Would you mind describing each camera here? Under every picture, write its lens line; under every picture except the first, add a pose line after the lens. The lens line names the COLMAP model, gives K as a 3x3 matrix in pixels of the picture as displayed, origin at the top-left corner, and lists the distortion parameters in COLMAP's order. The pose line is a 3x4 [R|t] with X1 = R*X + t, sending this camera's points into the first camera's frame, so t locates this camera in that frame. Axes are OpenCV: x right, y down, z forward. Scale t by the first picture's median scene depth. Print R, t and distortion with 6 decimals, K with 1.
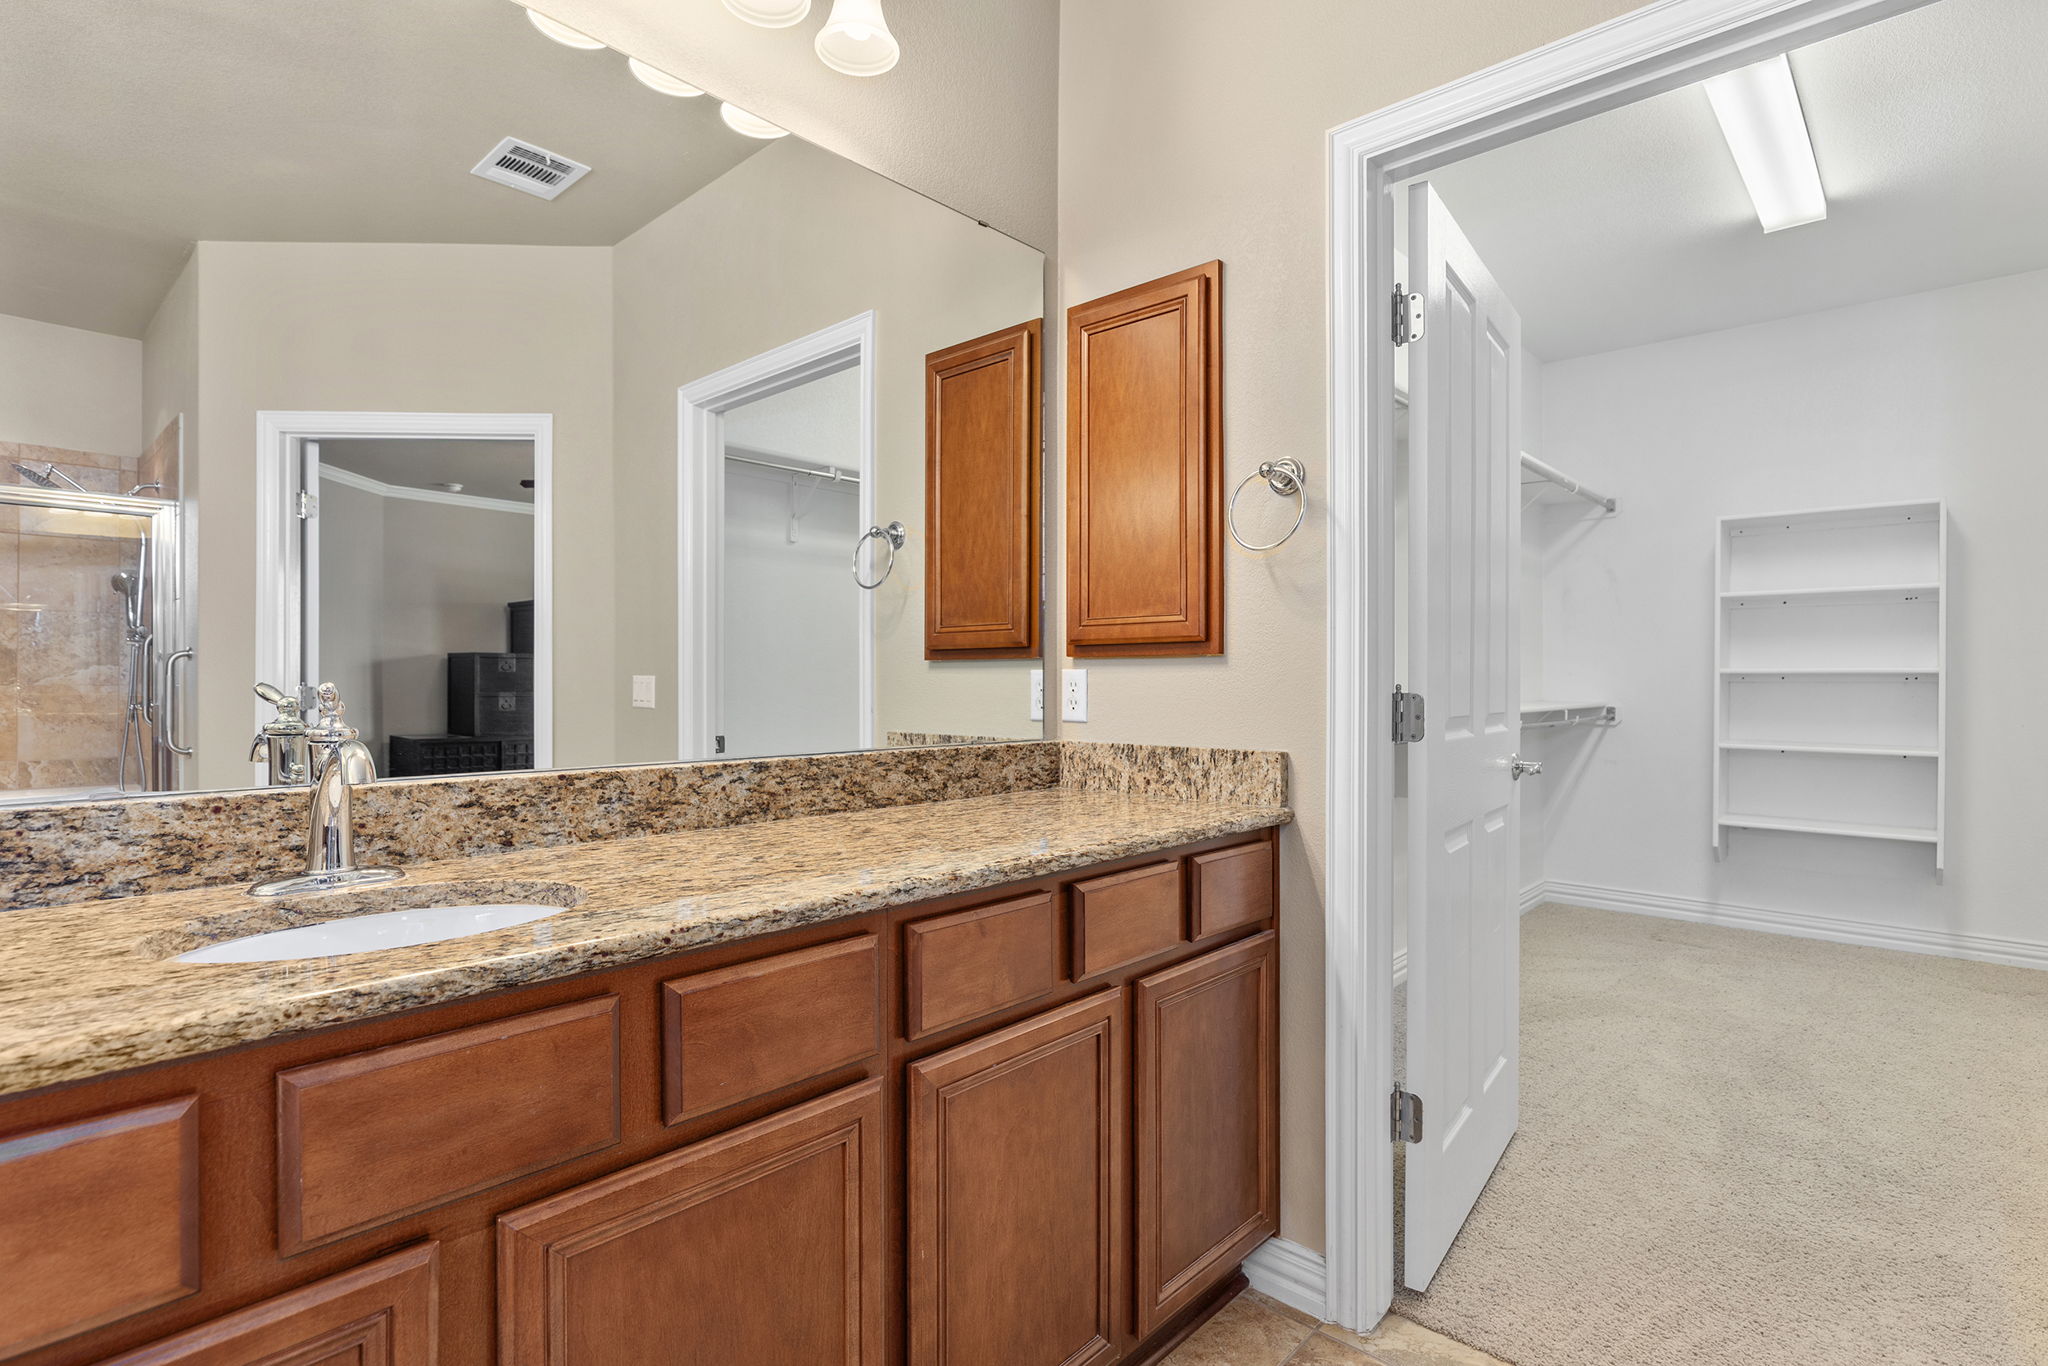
lens RADIAL K [[994.1, 0, 1039.1], [0, 994.1, 661.2], [0, 0, 1]] dist [-0.000427, -0.000916]
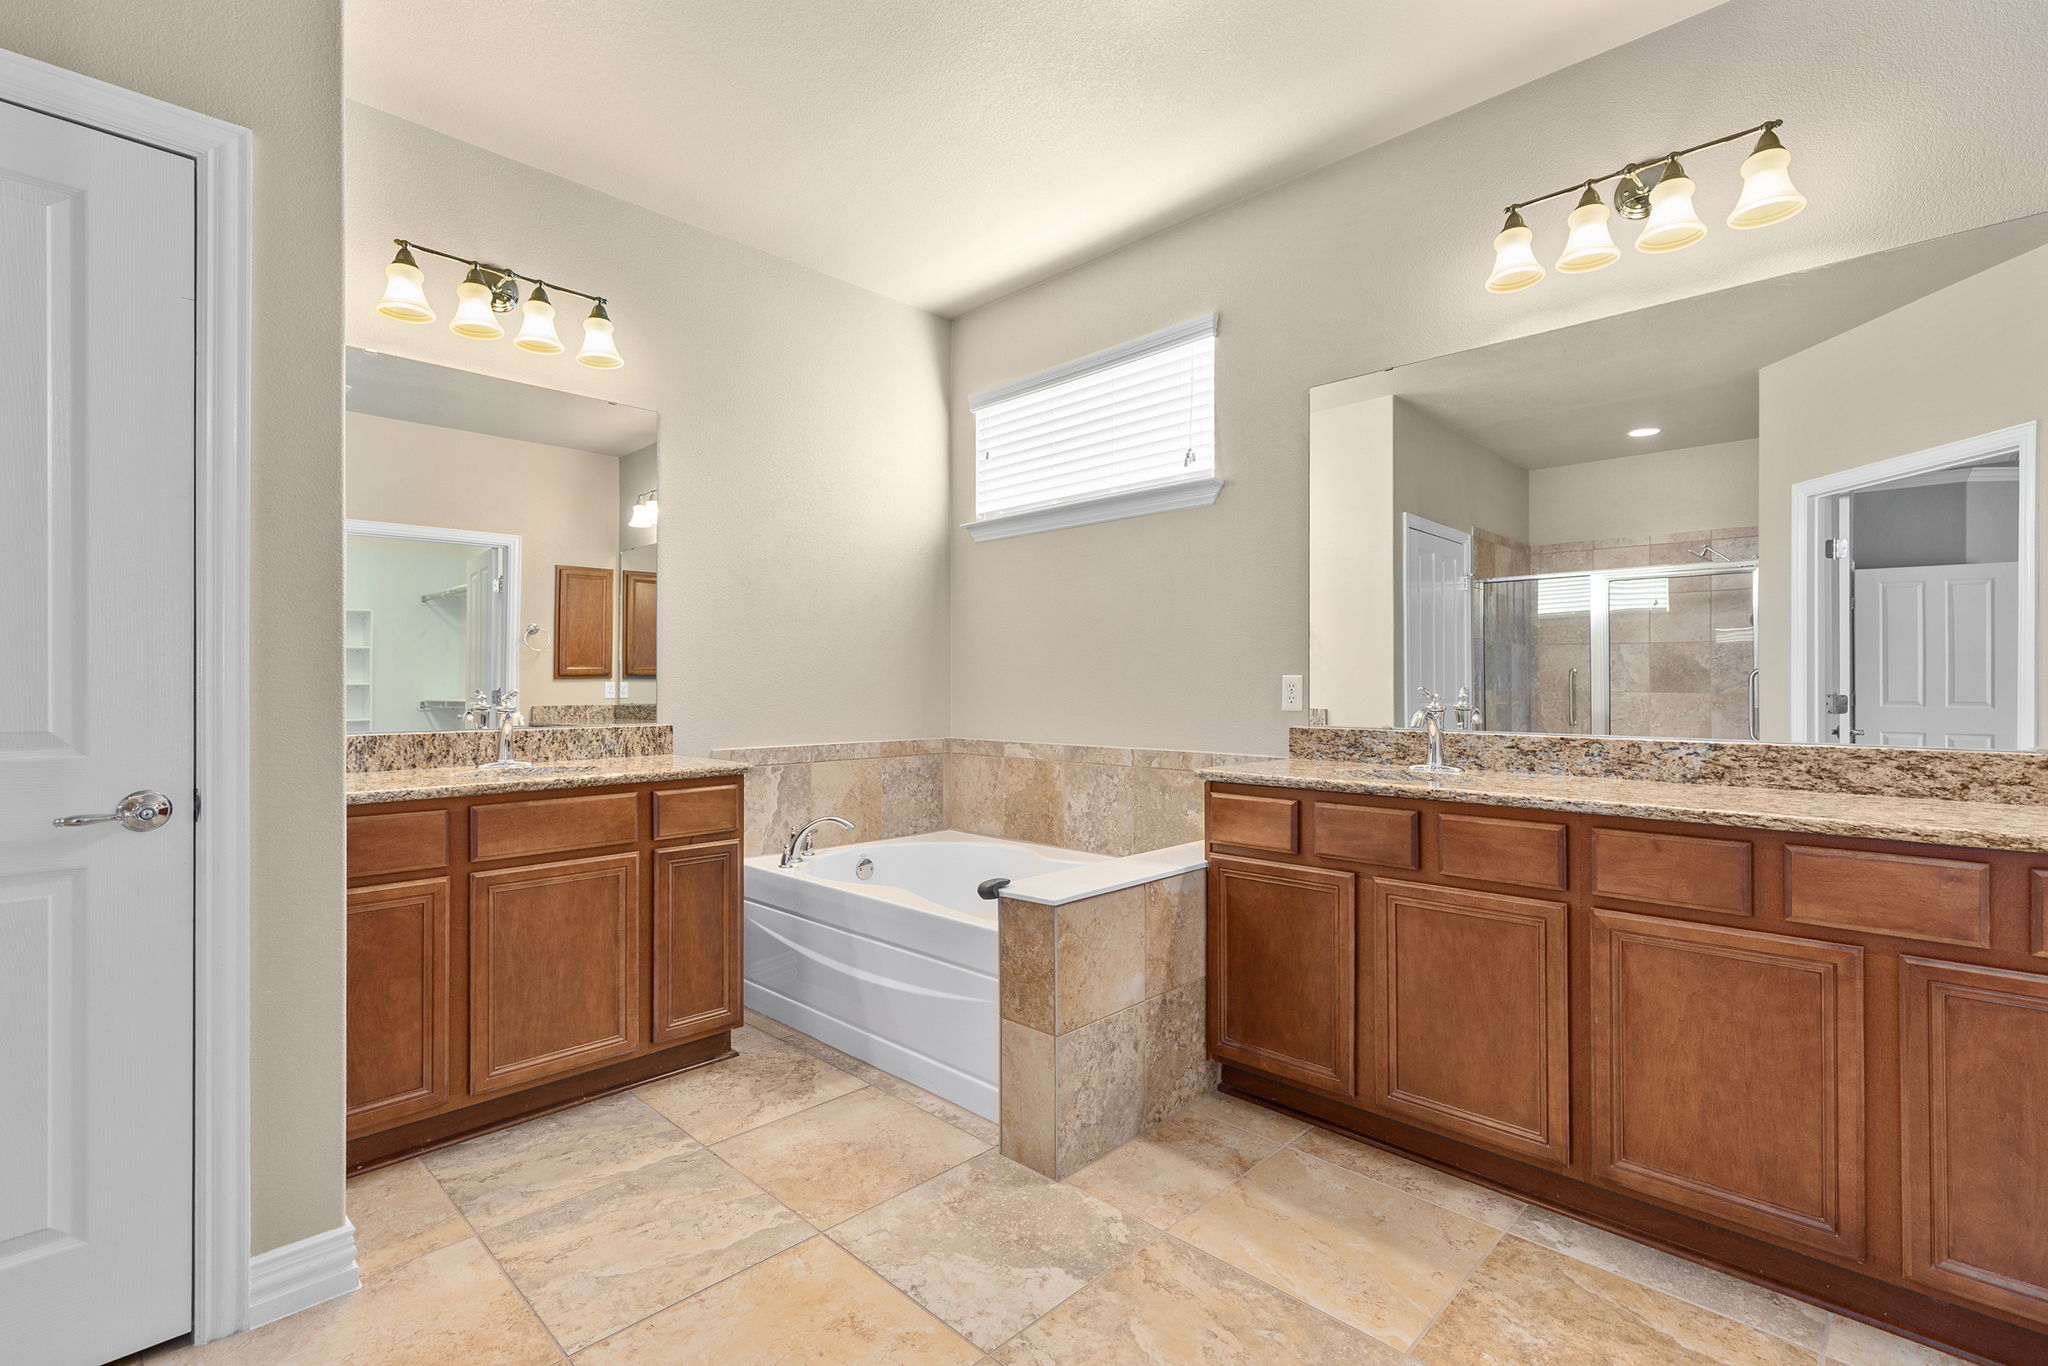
lens RADIAL K [[929.0, 0, 1024.8], [0, 929.0, 684.0], [0, 0, 1]] dist [0.005971, -0.001966]
pose [[-0.041985, -0.005445, -0.999103, 1.193625], [0.016665, 0.999842, -0.006149, 0.008367], [0.998979, -0.016908, -0.041887, 0.070770]]
